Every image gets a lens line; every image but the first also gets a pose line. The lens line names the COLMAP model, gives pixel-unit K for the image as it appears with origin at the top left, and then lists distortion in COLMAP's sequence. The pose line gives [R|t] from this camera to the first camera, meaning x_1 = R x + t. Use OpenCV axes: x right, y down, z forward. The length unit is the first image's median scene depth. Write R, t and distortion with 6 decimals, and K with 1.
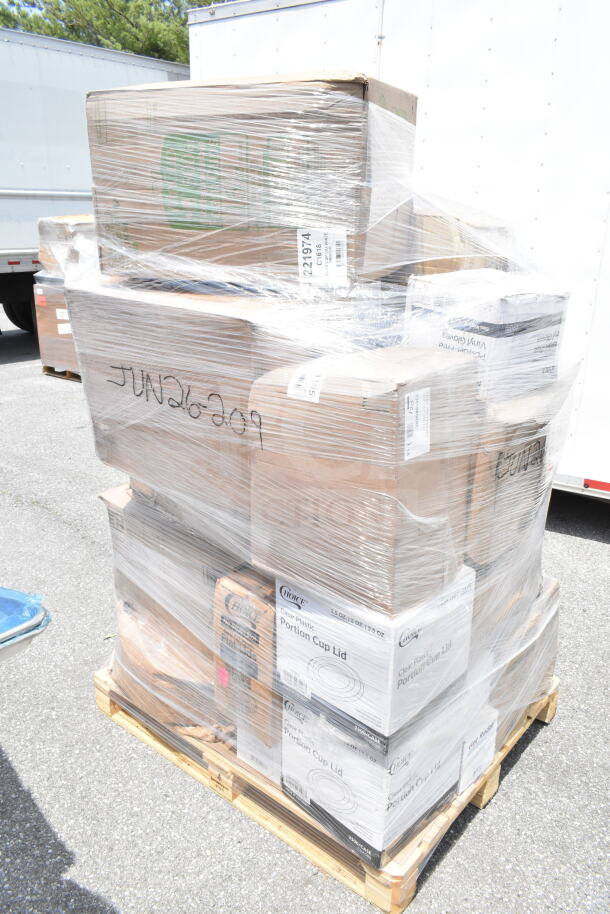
lens RADIAL K [[692.9, 0, 302.9], [0, 692.9, 456.5], [0, 0, 1]] dist [-0.005700, 0.004181]
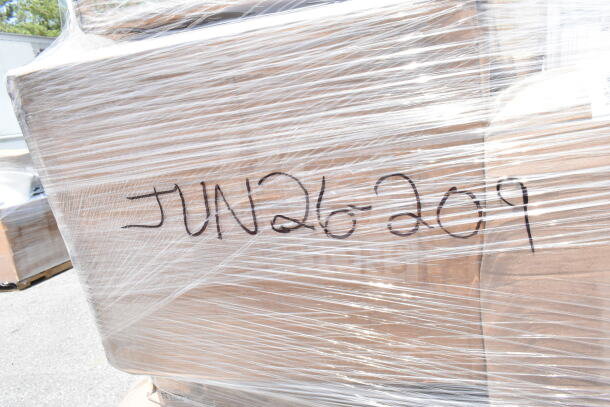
lens RADIAL K [[462.4, 0, 303.5], [0, 462.4, 202.8], [0, 0, 1]] dist [-0.005700, 0.004181]
pose [[0.926085, -0.235399, 0.294880, -0.272415], [0.282706, 0.950480, -0.129095, -0.042795], [-0.249888, 0.202917, 0.946774, 0.656773]]
